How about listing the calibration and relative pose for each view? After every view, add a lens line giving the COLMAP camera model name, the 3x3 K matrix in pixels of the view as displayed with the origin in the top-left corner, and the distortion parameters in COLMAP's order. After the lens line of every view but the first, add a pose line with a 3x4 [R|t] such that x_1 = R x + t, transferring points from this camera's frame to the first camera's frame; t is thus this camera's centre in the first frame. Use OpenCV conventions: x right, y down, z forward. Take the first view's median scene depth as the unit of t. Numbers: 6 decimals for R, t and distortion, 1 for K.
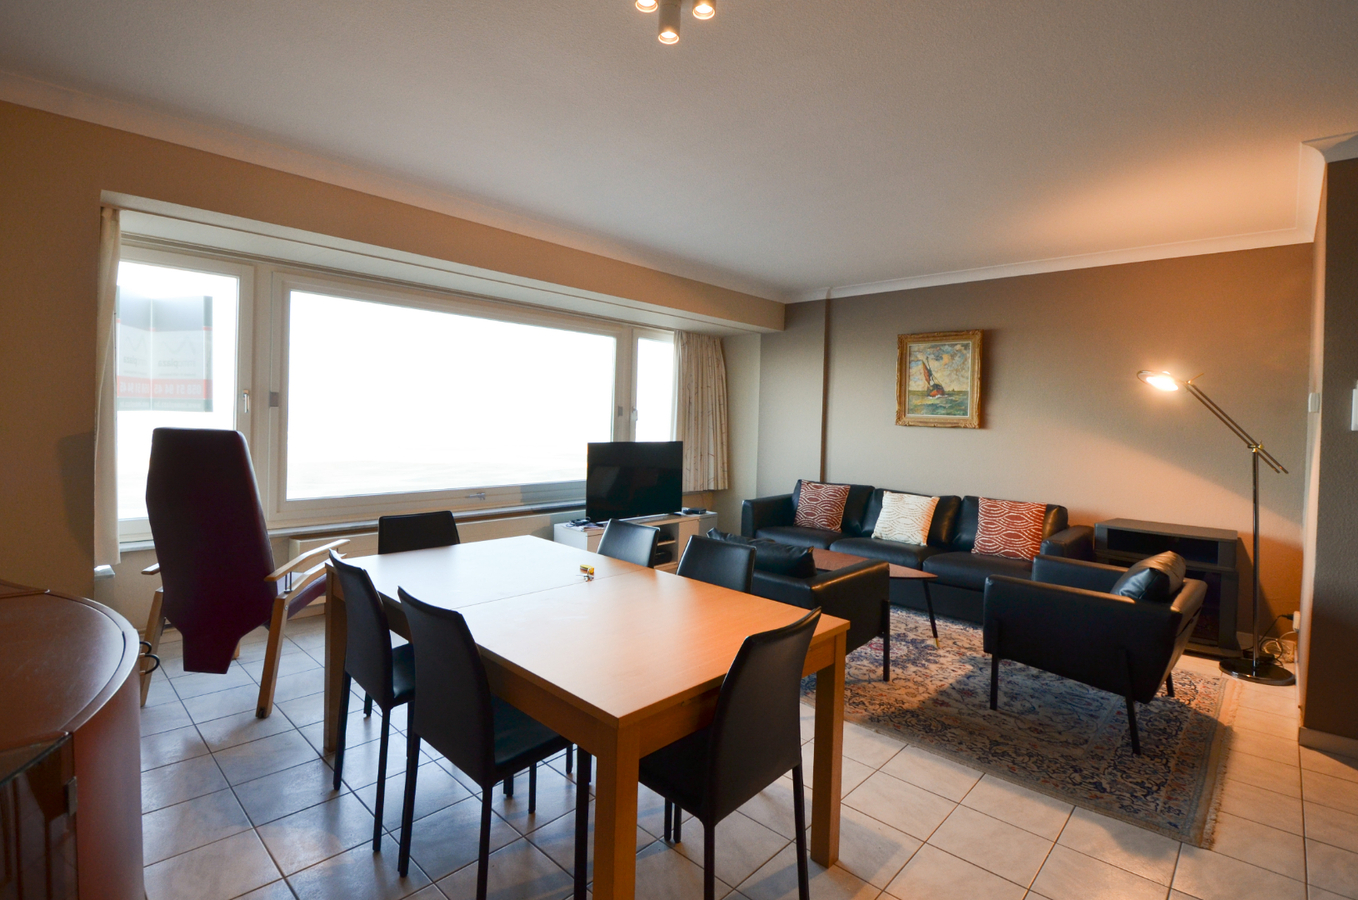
lens RADIAL K [[619.0, 0, 683.3], [0, 619.0, 446.4], [0, 0, 1]] dist [-0.001163, -0.000291]
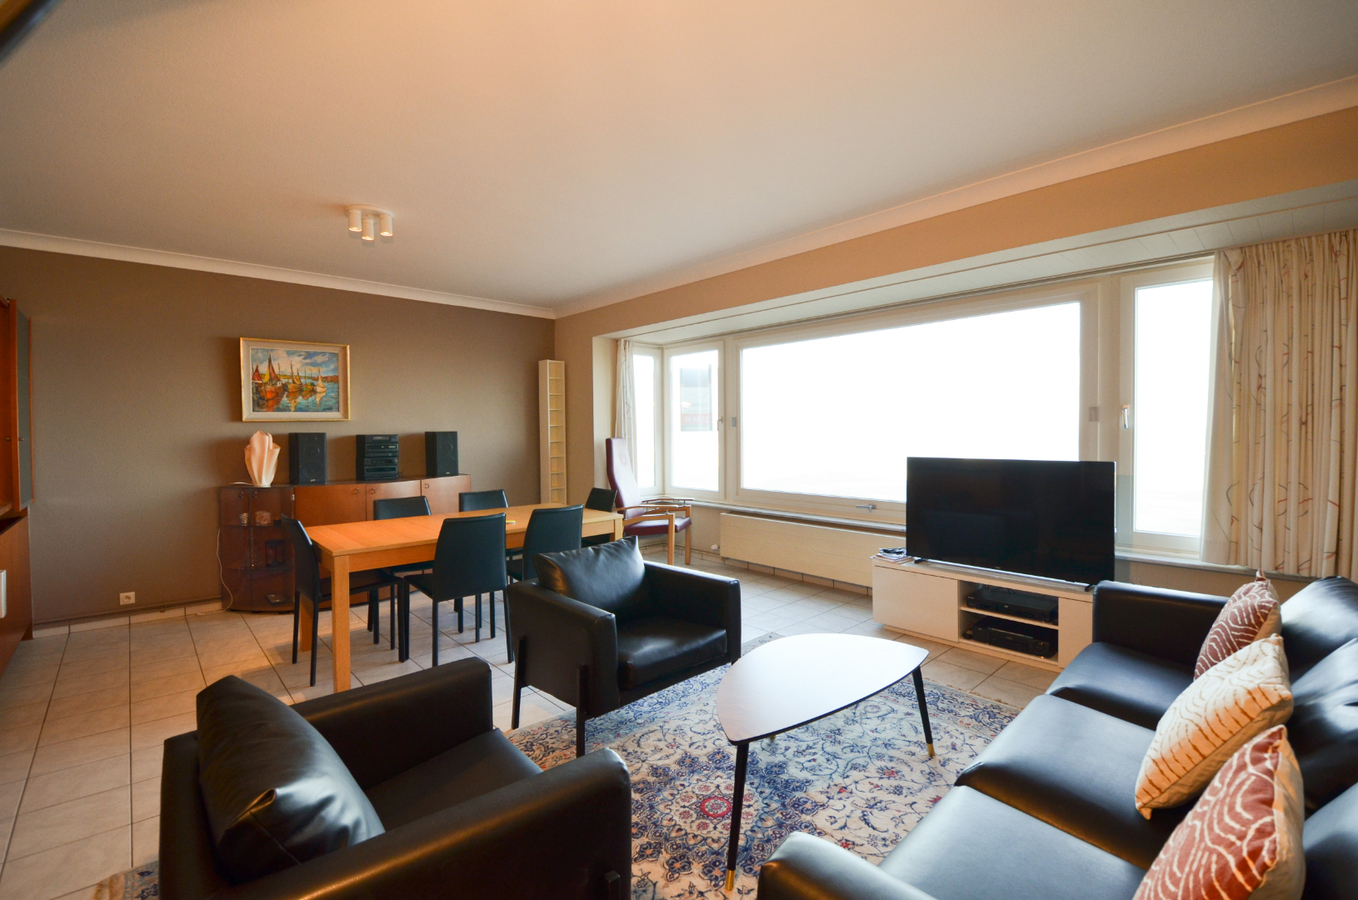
lens RADIAL K [[619.0, 0, 683.3], [0, 619.0, 446.4], [0, 0, 1]] dist [-0.001163, -0.000291]
pose [[-0.085934, -0.000989, -0.996300, 0.637253], [-0.037304, 0.999301, 0.002226, -0.009555], [0.995602, 0.037358, -0.085911, 0.716262]]
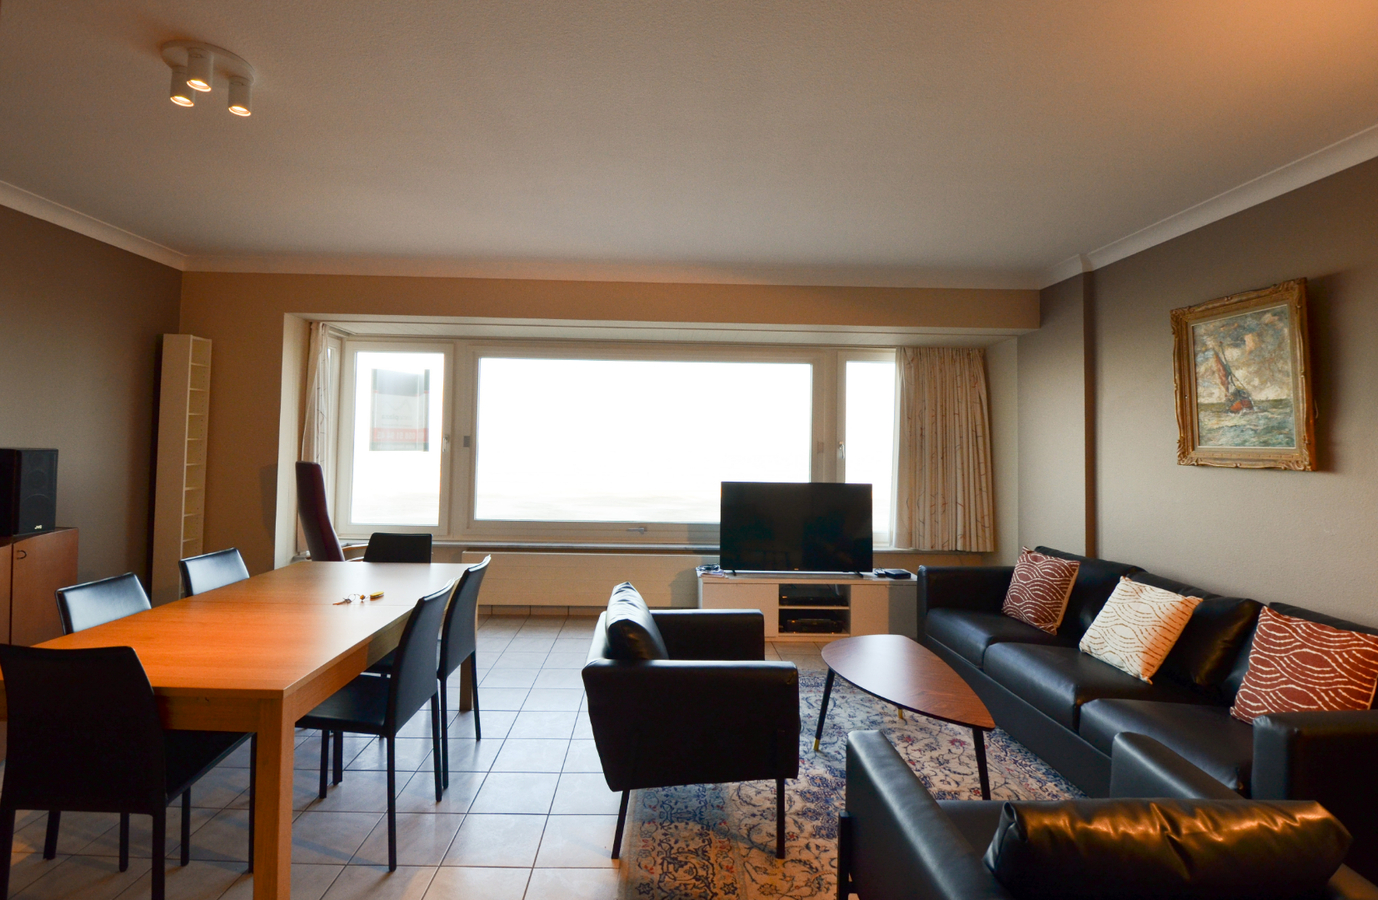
lens RADIAL K [[654.1, 0, 696.2], [0, 654.1, 423.3], [0, 0, 1]] dist [-0.001839, -0.000763]
pose [[0.709259, -0.038507, -0.703895, 0.471383], [-0.029409, 0.996021, -0.084122, -0.008545], [0.704334, 0.080365, 0.705305, 0.257629]]
